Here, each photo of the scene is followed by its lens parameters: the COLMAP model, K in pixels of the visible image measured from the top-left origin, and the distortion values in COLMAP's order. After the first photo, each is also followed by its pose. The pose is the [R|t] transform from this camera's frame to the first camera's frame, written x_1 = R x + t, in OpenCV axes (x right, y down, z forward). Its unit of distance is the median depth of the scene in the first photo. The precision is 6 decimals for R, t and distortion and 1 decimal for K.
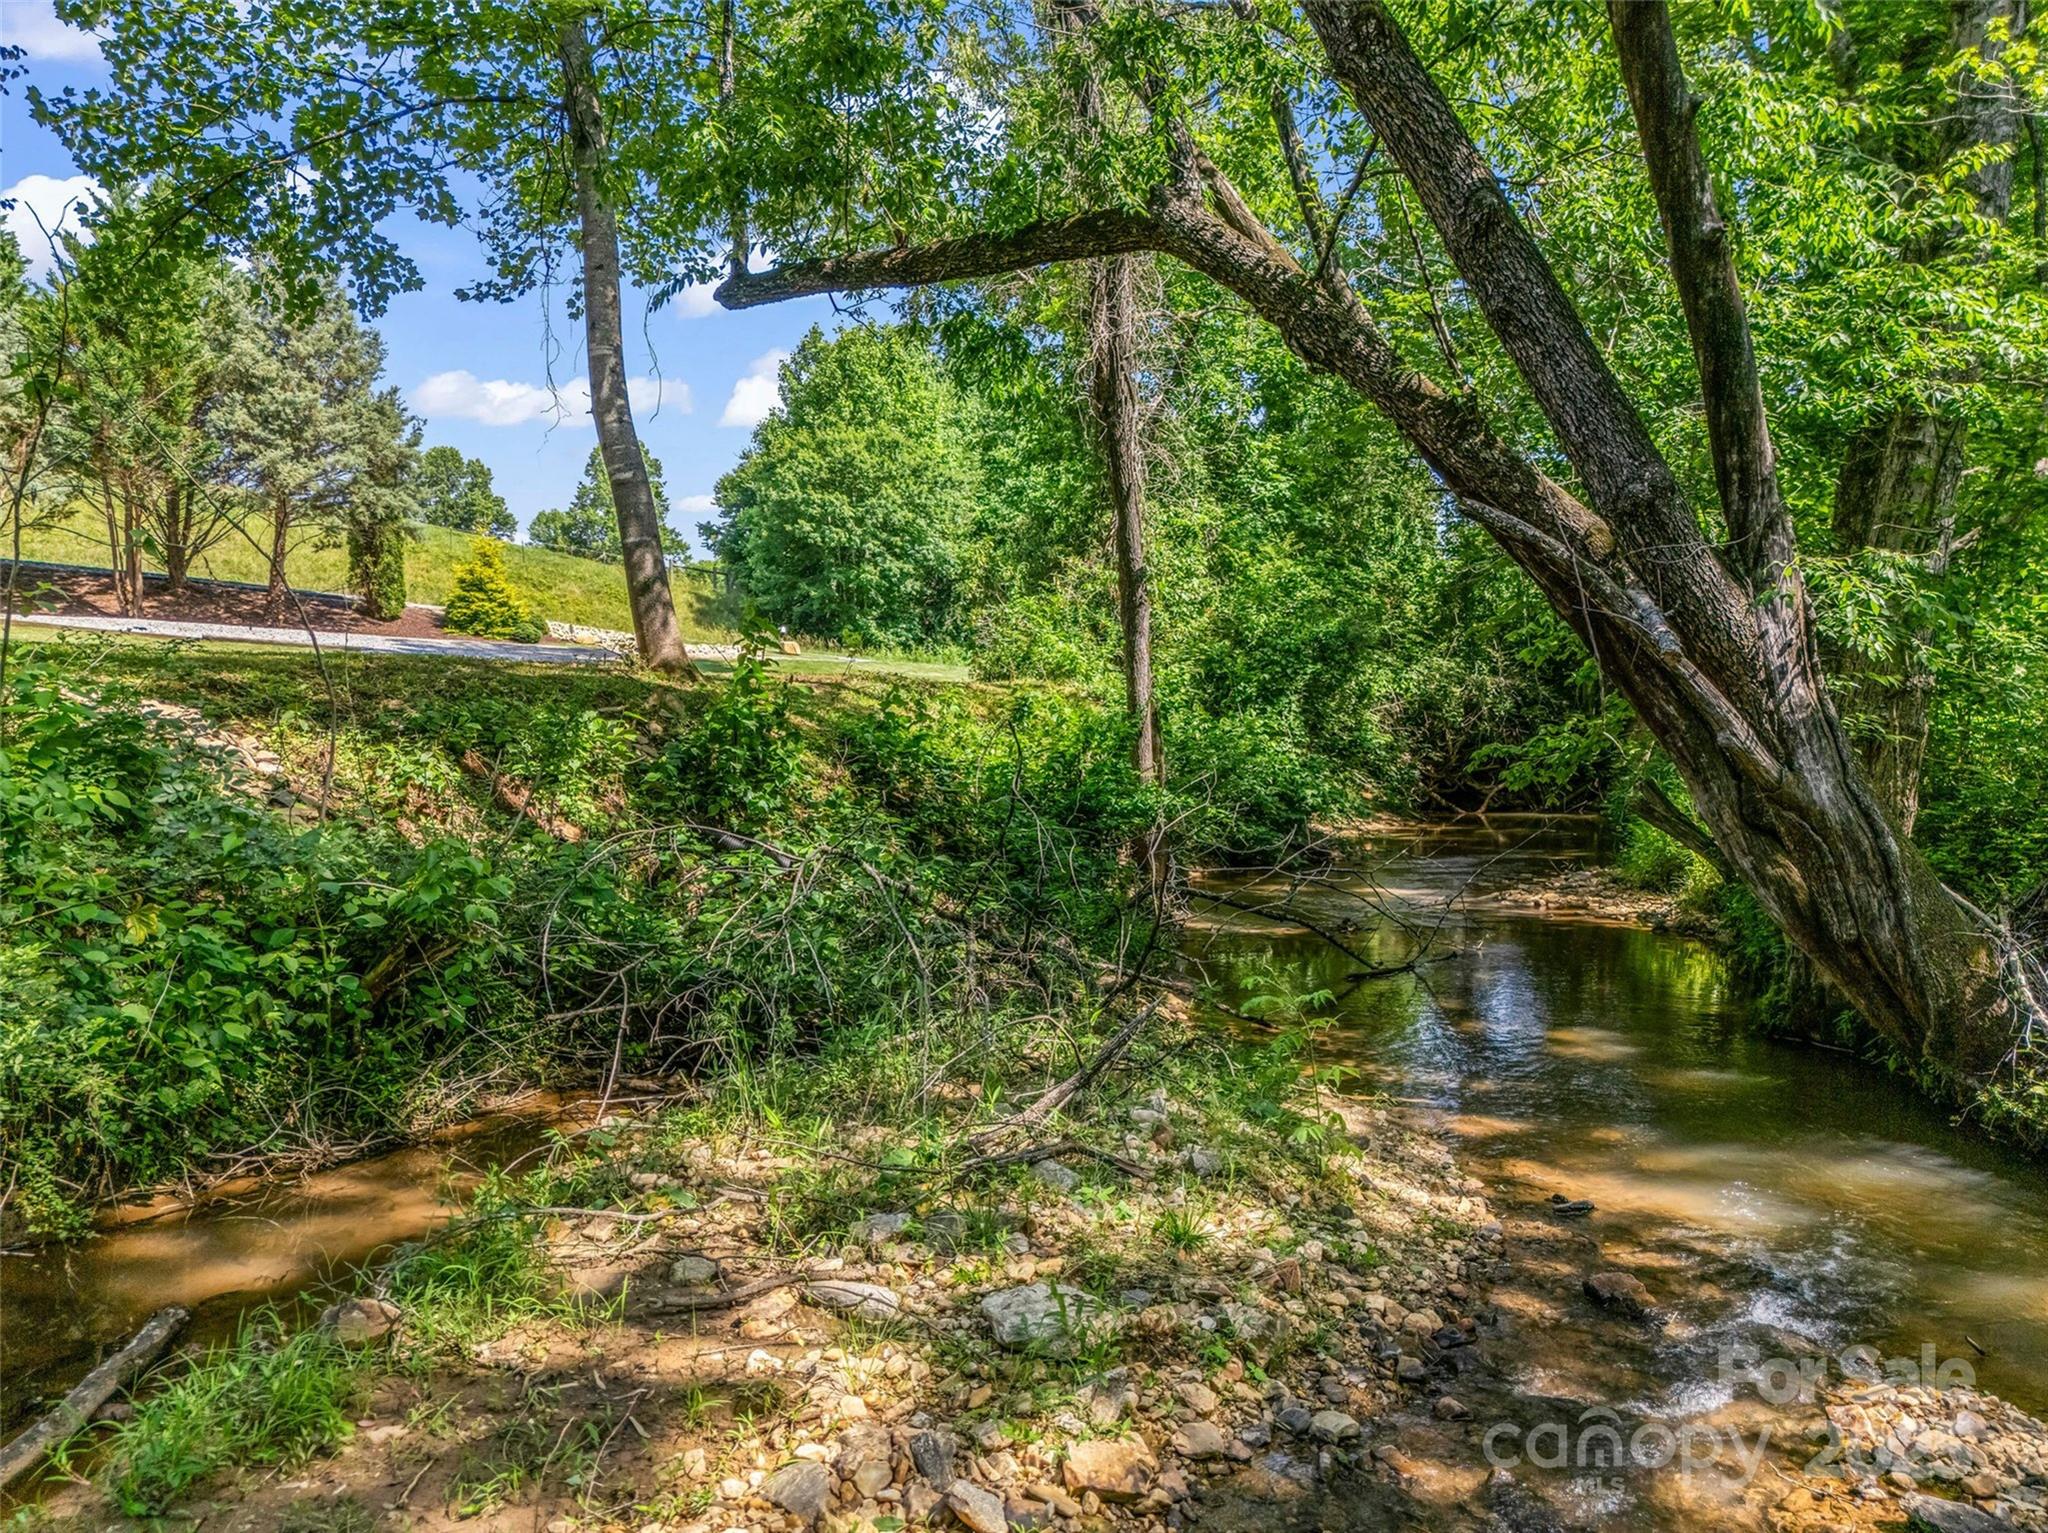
lens RADIAL K [[1556.4, 0, 1018.6], [0, 1556.4, 779.9], [0, 0, 1]] dist [0.016828, 0.001698]
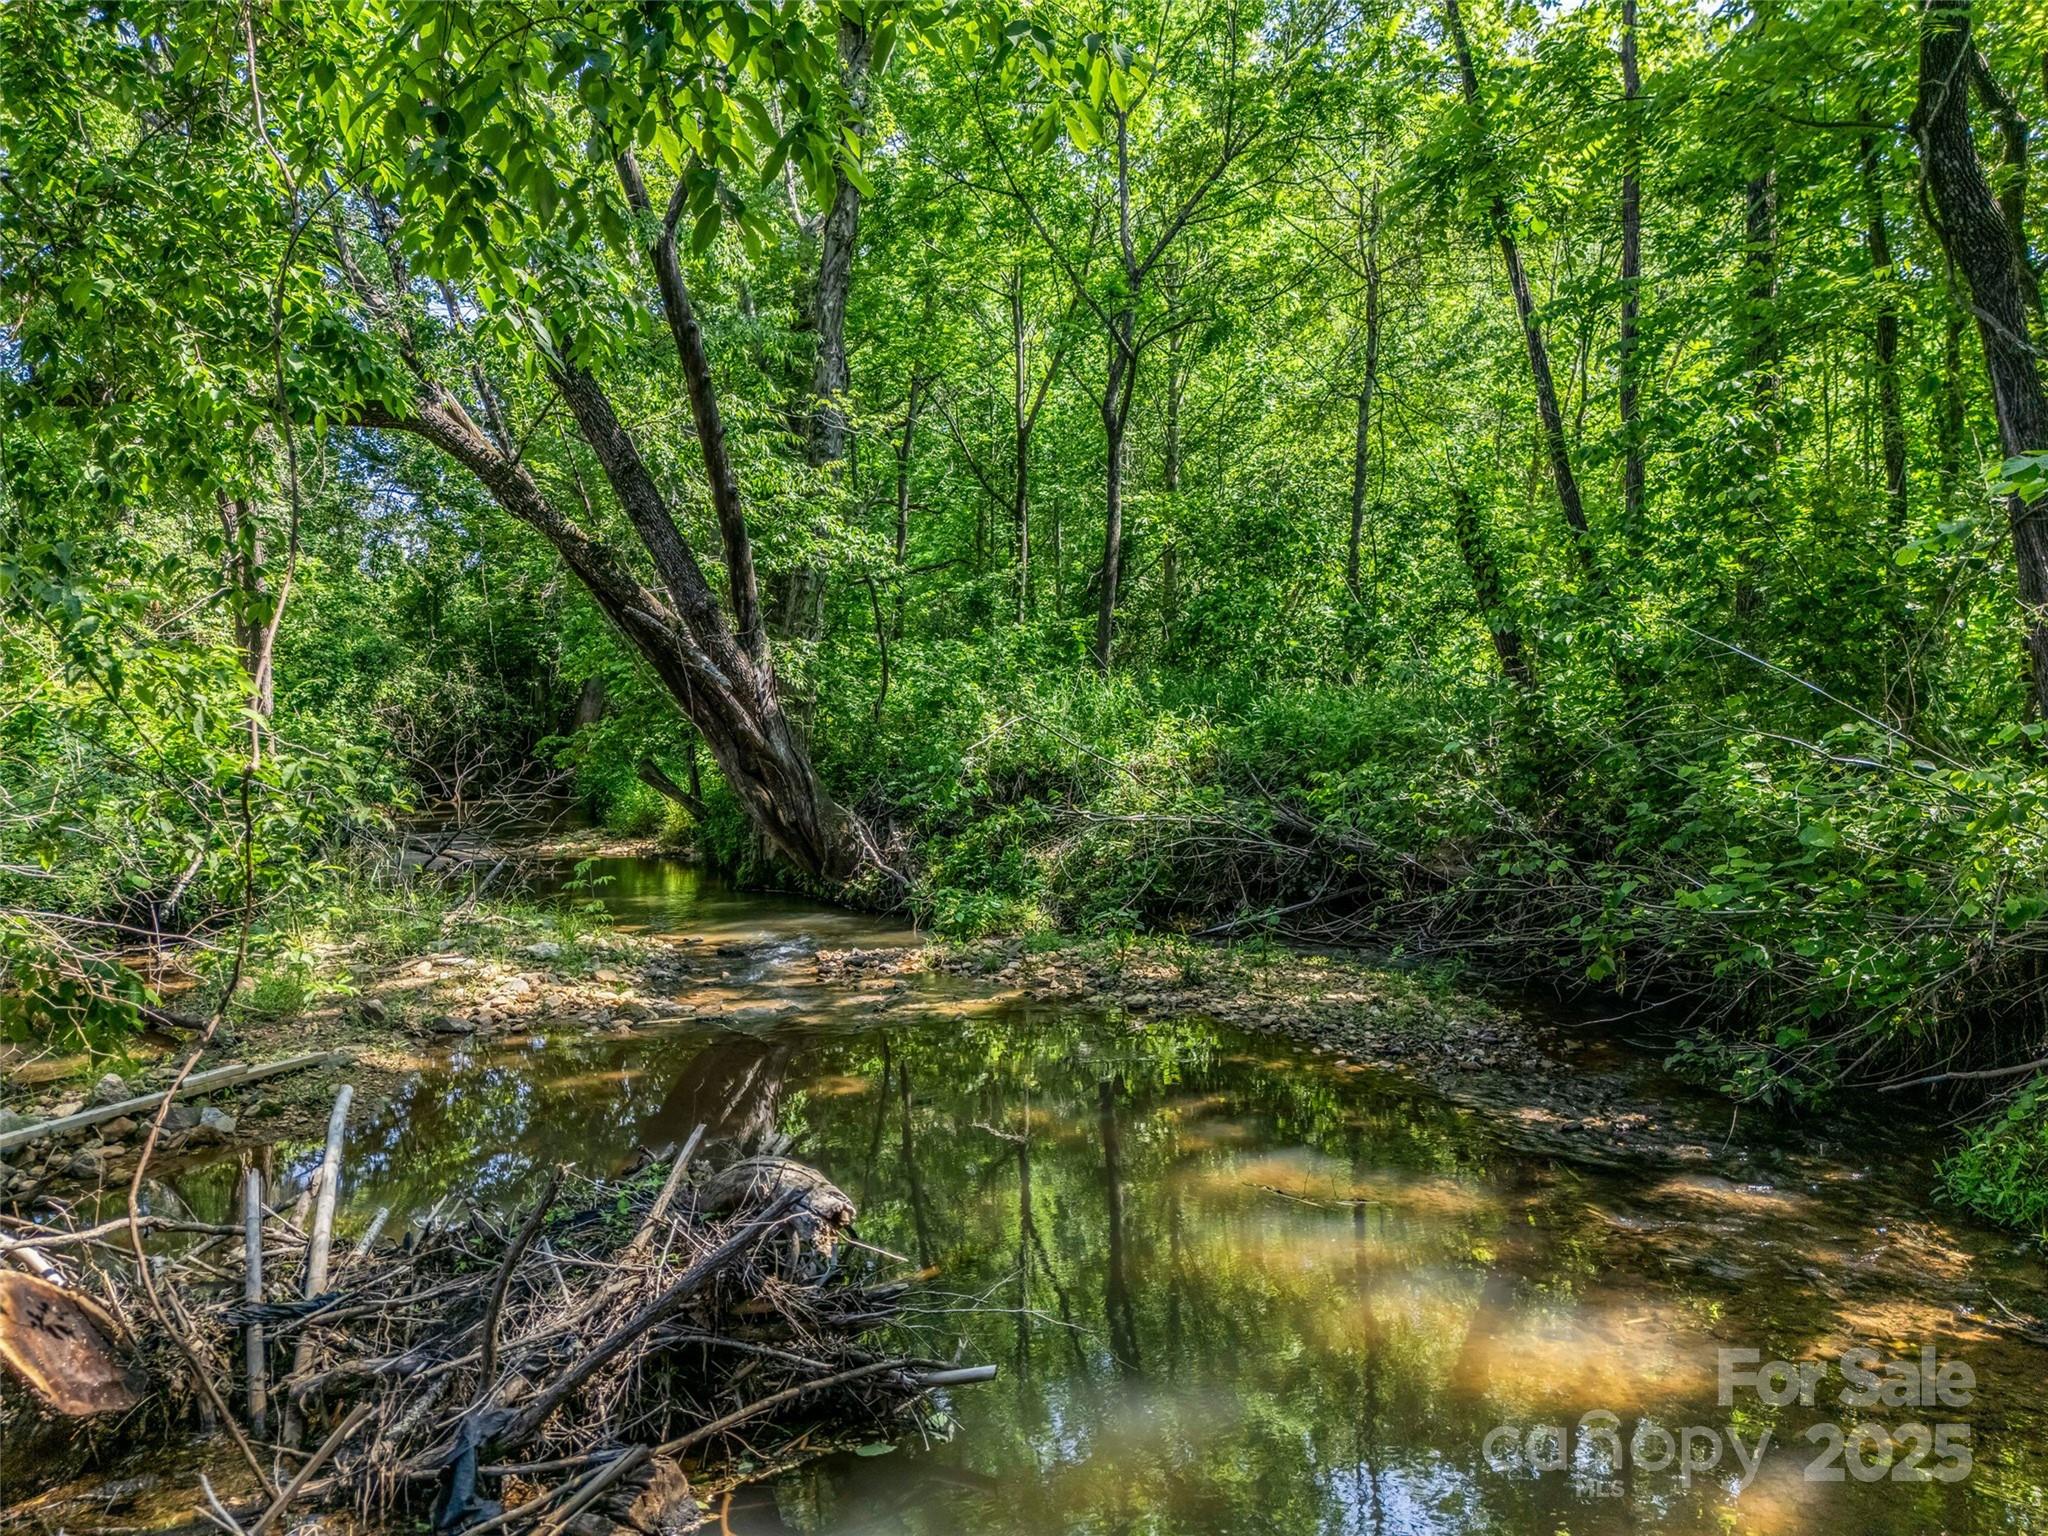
lens RADIAL K [[1556.4, 0, 1024.1], [0, 1556.4, 767.1], [0, 0, 1]] dist [0.016828, 0.001698]
pose [[0.770377, -0.012464, 0.637467, -0.571807], [0.019612, 0.999799, -0.004152, 0.043782], [-0.637287, 0.015701, 0.770466, -0.828842]]
